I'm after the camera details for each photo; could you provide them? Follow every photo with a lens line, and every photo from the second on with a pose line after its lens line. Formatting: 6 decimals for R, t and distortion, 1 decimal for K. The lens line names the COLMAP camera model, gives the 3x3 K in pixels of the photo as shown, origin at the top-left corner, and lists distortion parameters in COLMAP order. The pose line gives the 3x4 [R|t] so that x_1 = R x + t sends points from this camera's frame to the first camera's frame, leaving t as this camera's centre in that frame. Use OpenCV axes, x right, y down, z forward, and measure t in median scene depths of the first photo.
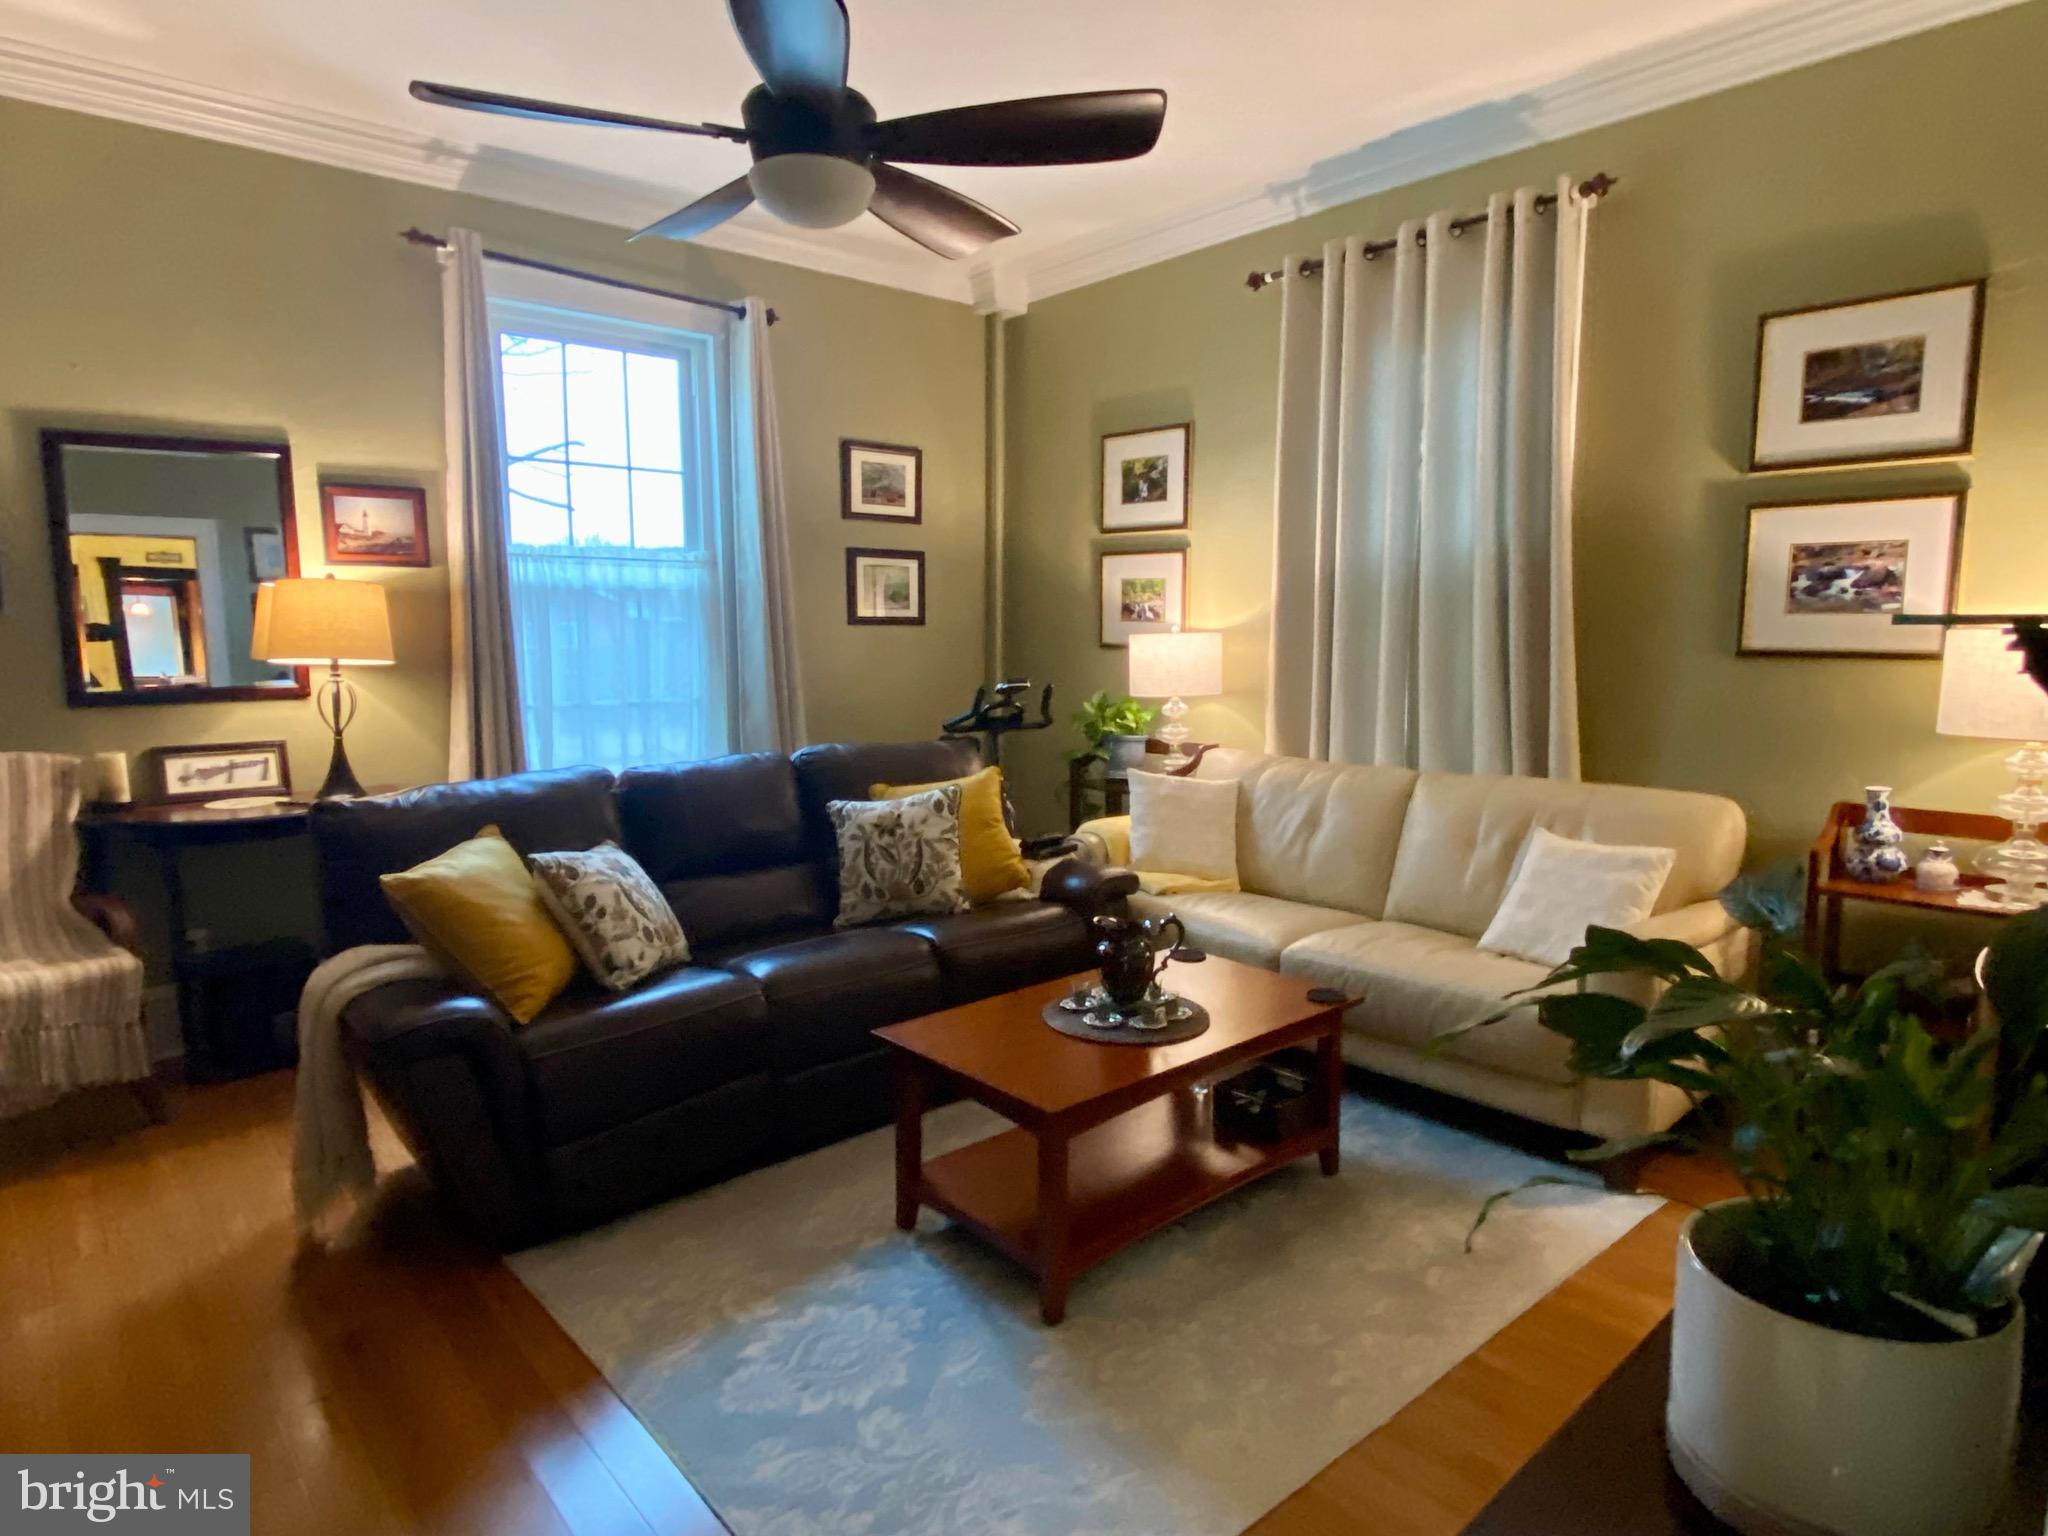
lens RADIAL K [[1164.2, 0, 1021.3], [0, 1164.2, 765.9], [0, 0, 1]] dist [-0.001113, 0.000635]
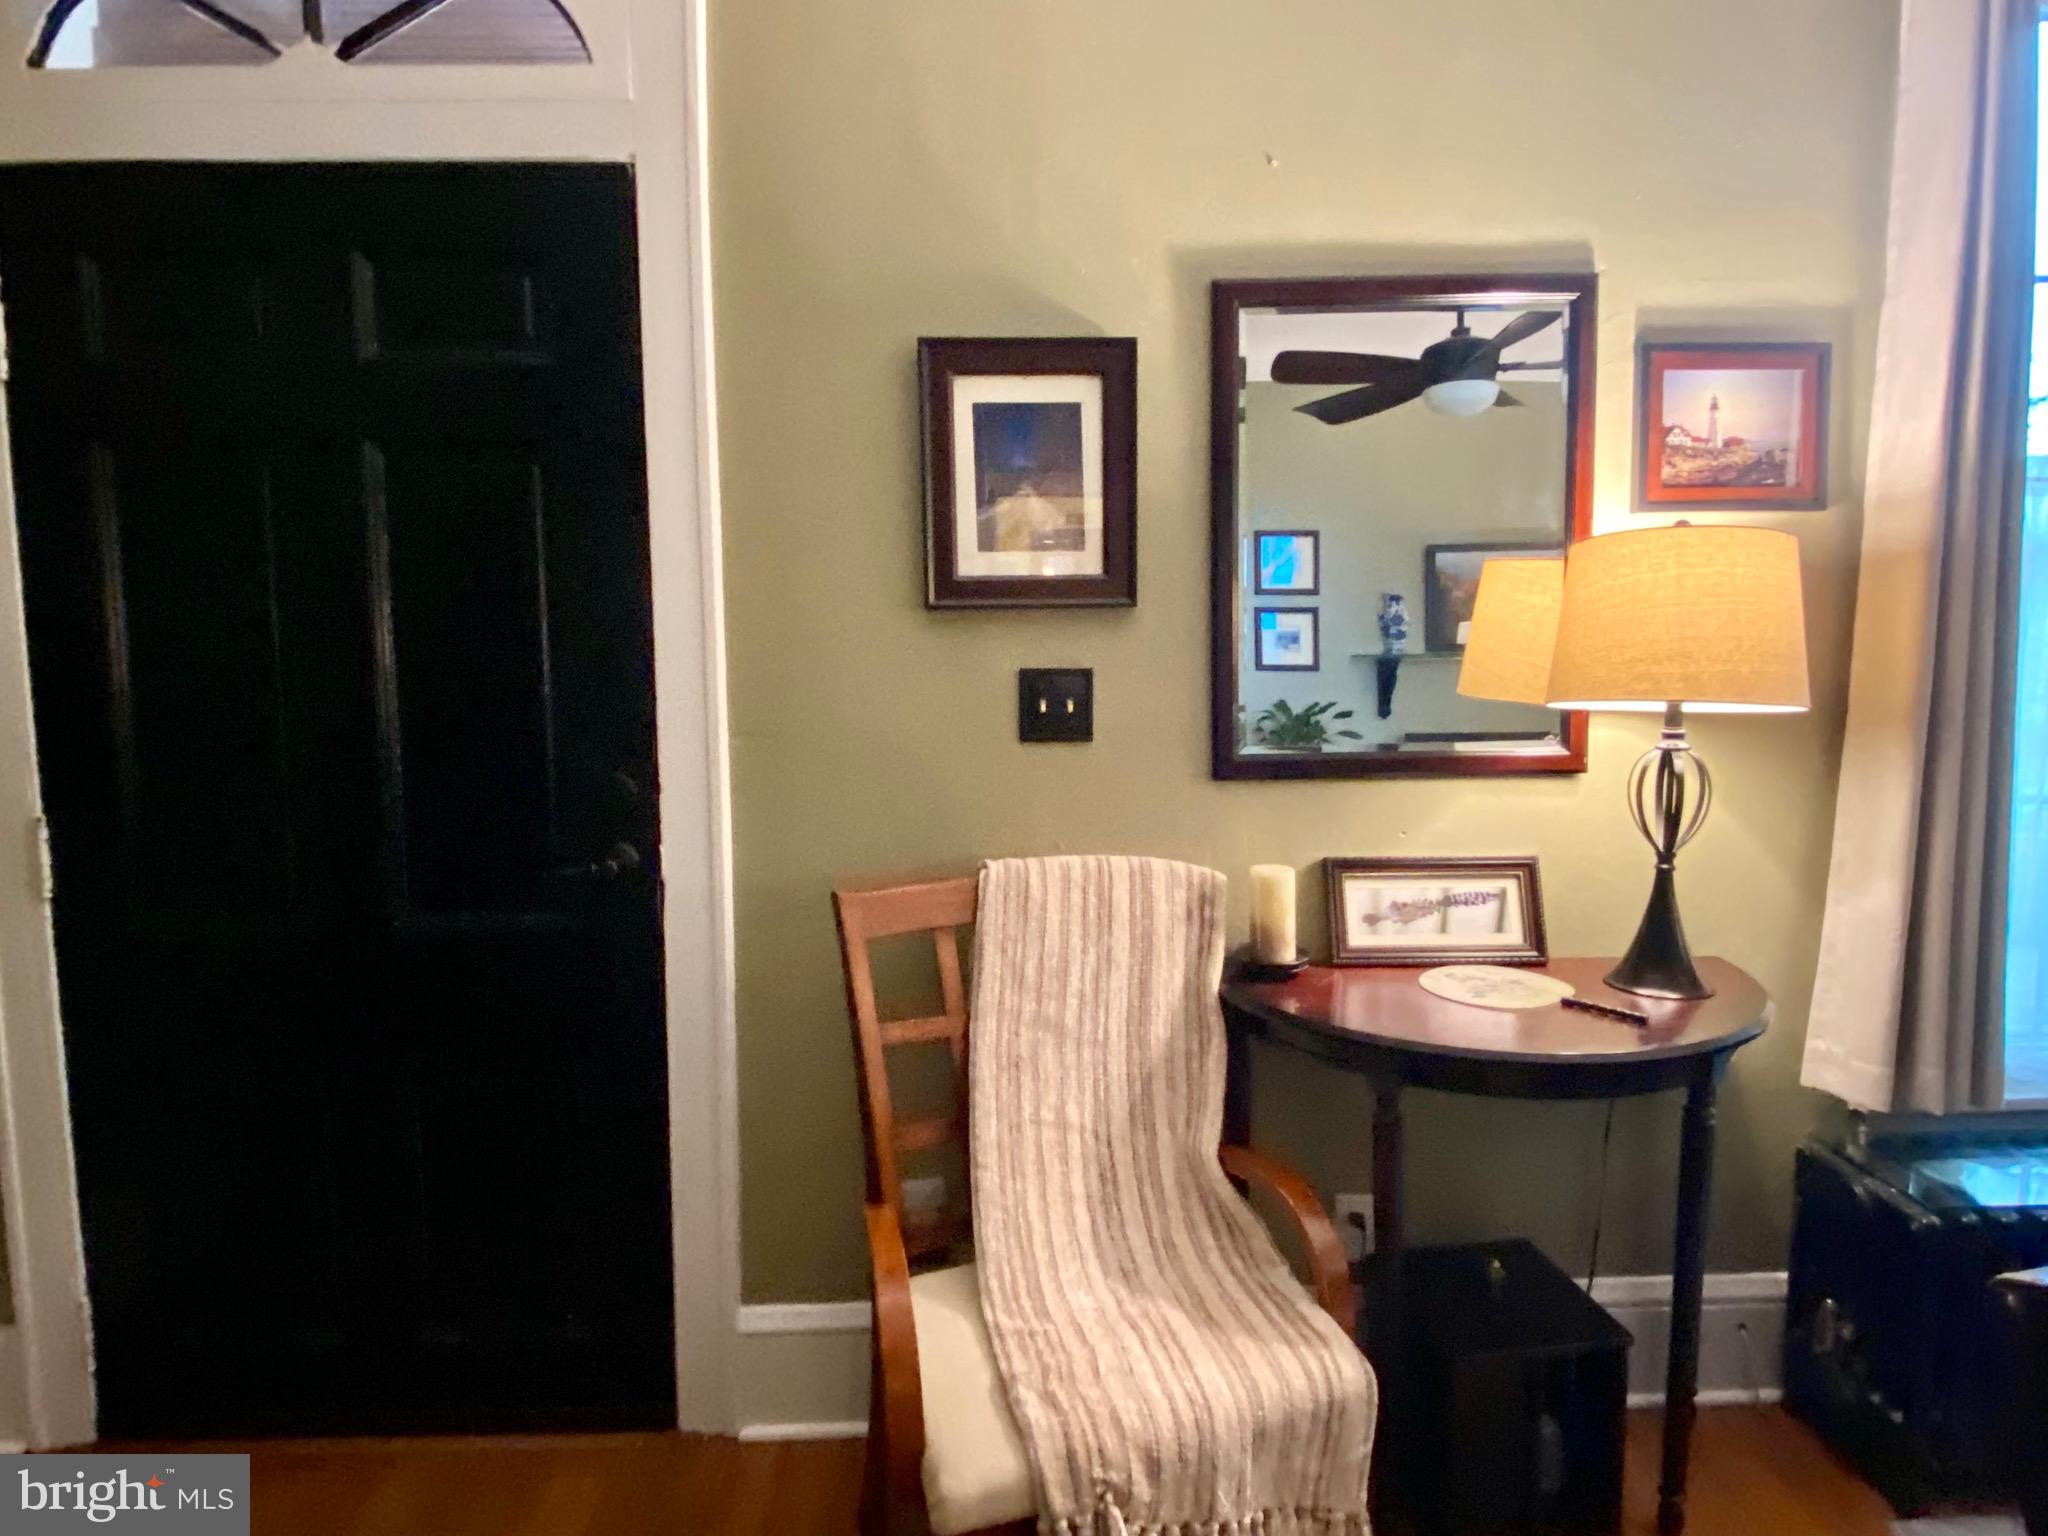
lens RADIAL K [[1164.2, 0, 1021.1], [0, 1164.2, 760.9], [0, 0, 1]] dist [-0.001113, 0.000635]
pose [[0.778533, 0.058156, -0.624904, -0.505224], [-0.069709, 0.997549, 0.005989, -0.052704], [0.623721, 0.038899, 0.780679, 0.469437]]
